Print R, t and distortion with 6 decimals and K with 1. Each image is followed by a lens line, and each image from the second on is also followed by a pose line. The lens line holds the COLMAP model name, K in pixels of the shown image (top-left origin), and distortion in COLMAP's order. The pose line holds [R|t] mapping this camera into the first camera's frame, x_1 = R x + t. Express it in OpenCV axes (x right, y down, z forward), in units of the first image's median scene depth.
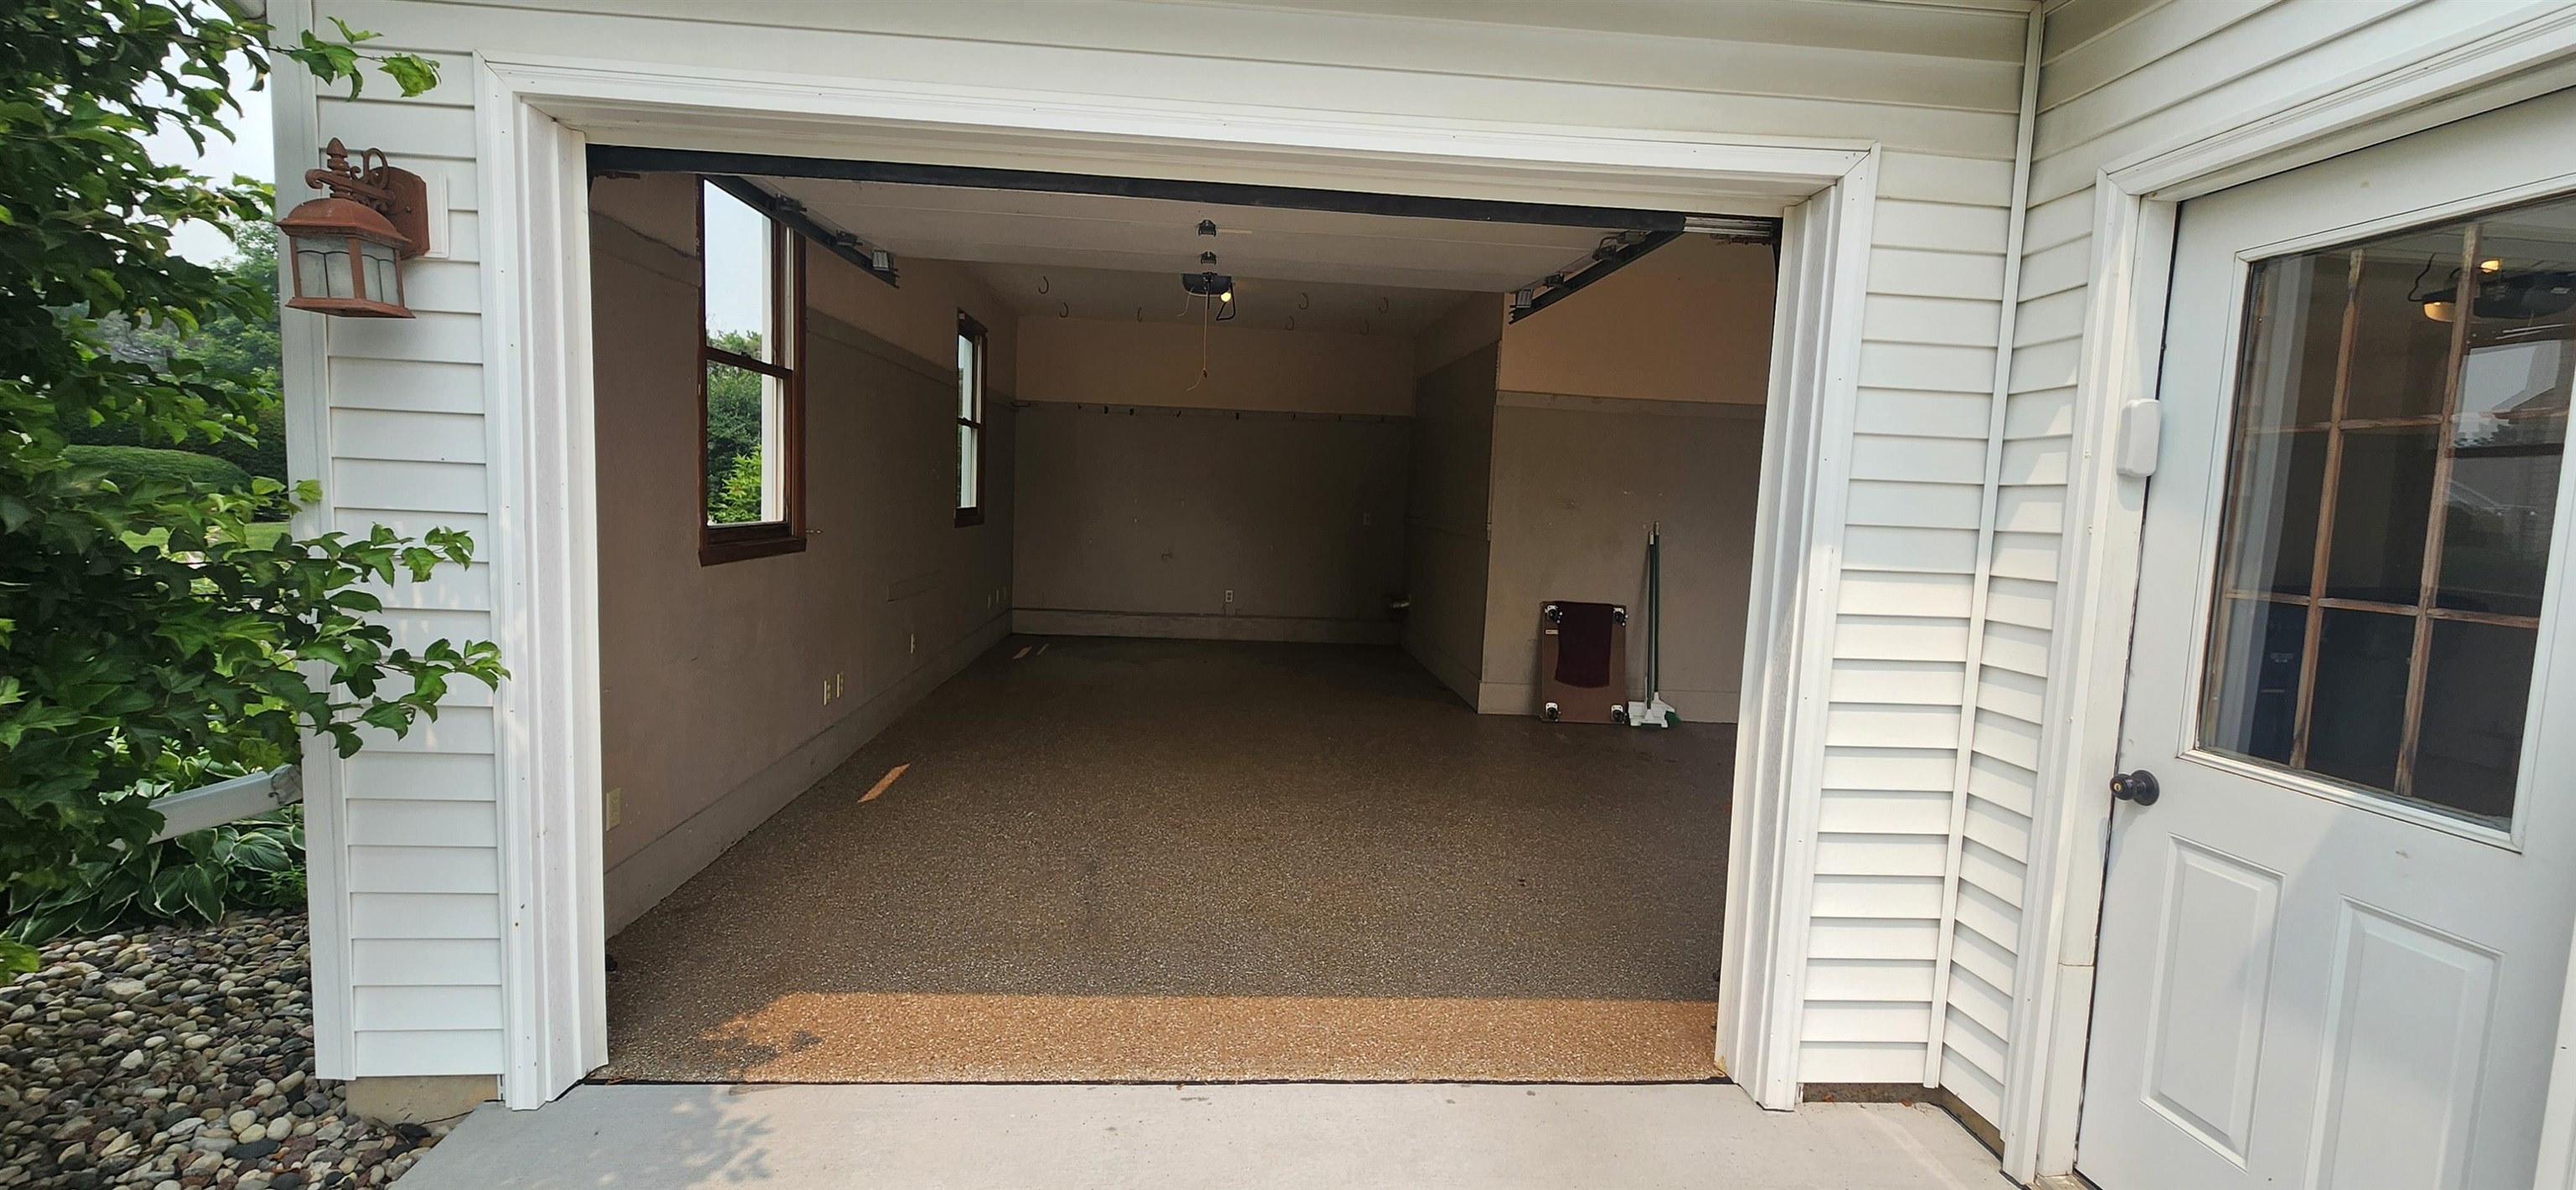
lens RADIAL K [[1014.8, 0, 1288.0], [0, 1014.8, 595.0], [0, 0, 1]] dist [0.000541, -0.000002]
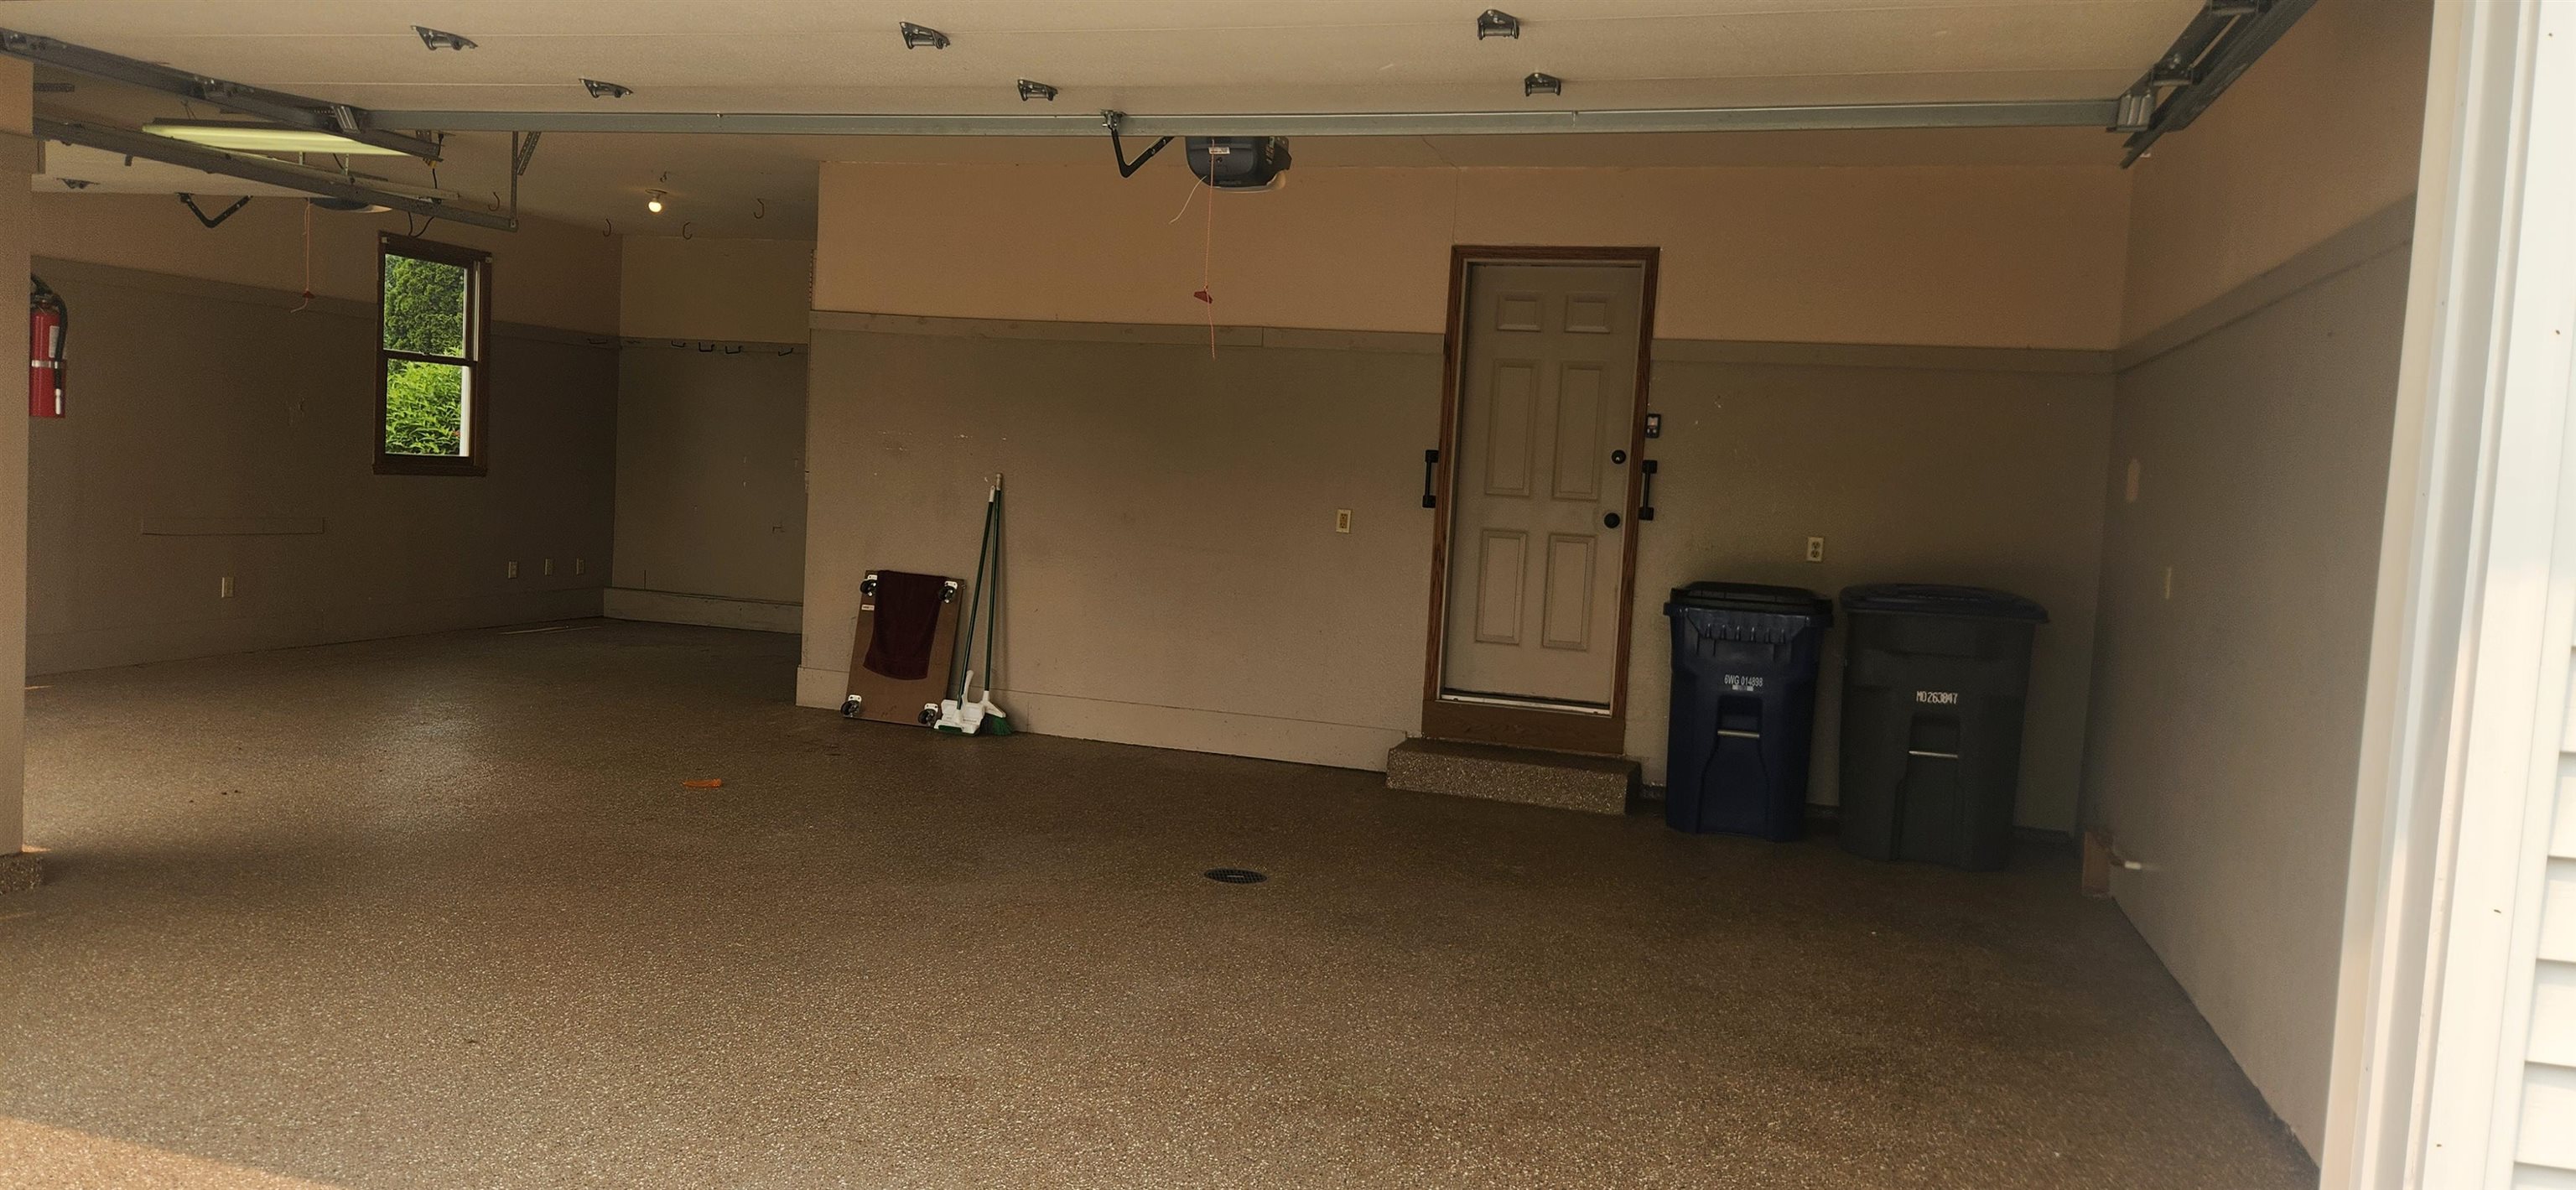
lens RADIAL K [[1636.9, 0, 1320.1], [0, 1636.9, 587.4], [0, 0, 1]] dist [0.052814, -0.002774]
pose [[0.939367, 0.034806, -0.341143, 1.050240], [-0.052184, 0.997758, -0.041894, 0.057129], [0.338920, 0.057156, 0.939077, -0.103392]]
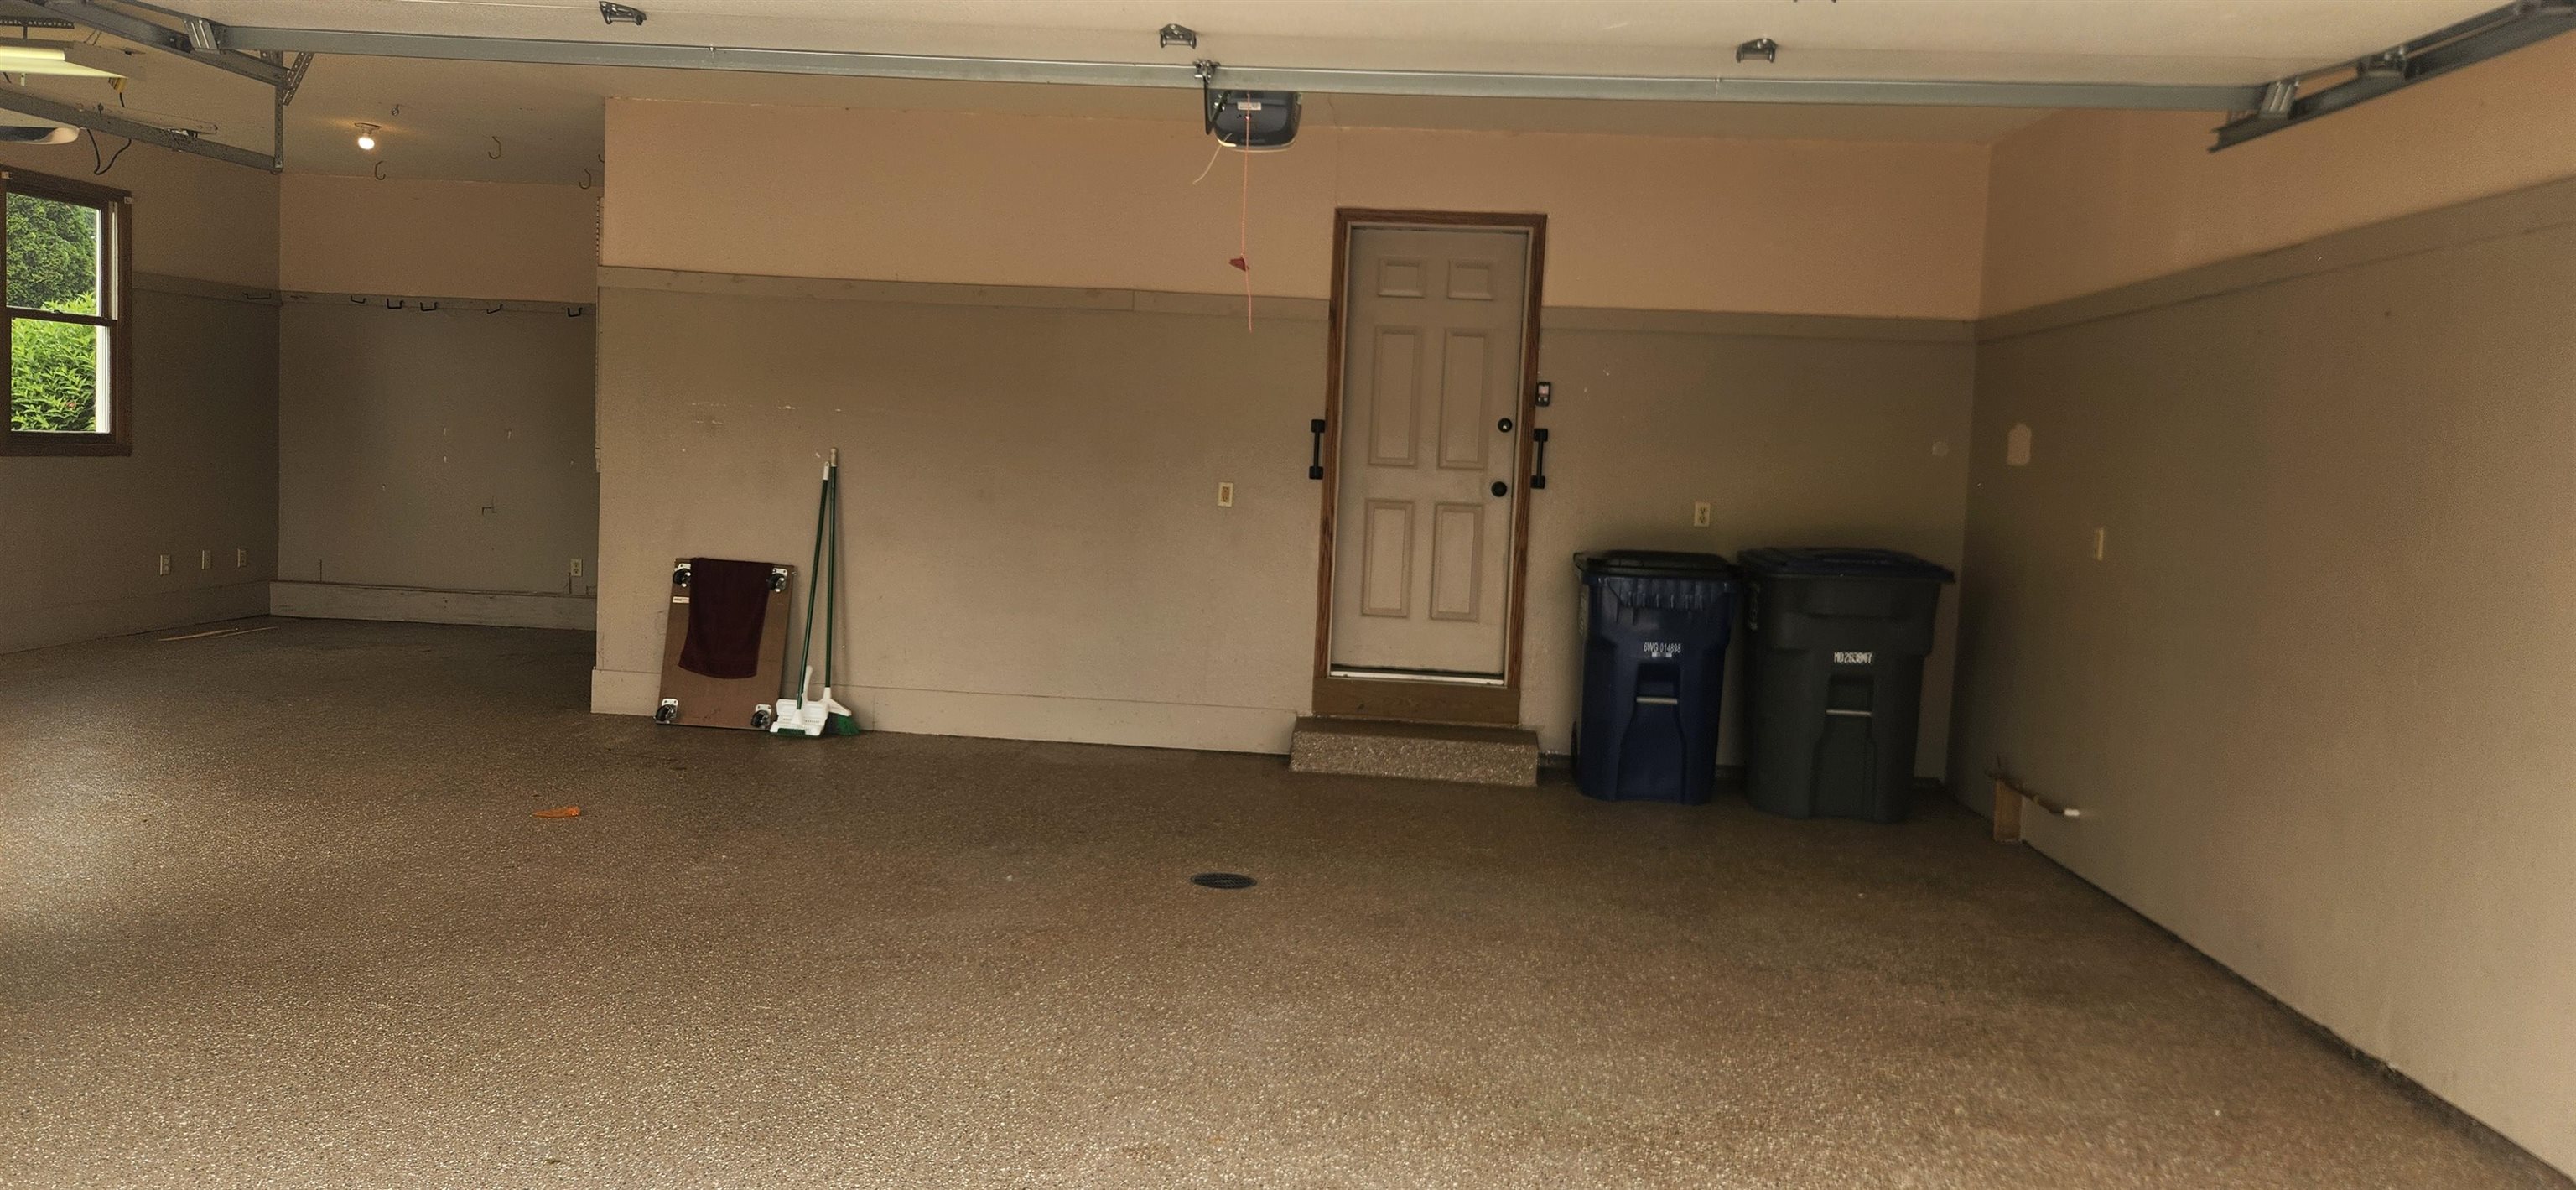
lens RADIAL K [[1640.6, 0, 1290.9], [0, 1640.6, 566.0], [0, 0, 1]] dist [0.062399, -0.046105]
pose [[0.991107, 0.011515, -0.132566, 0.852070], [-0.016338, 0.999241, -0.035351, 0.047325], [0.132058, 0.037203, 0.990544, -0.105871]]
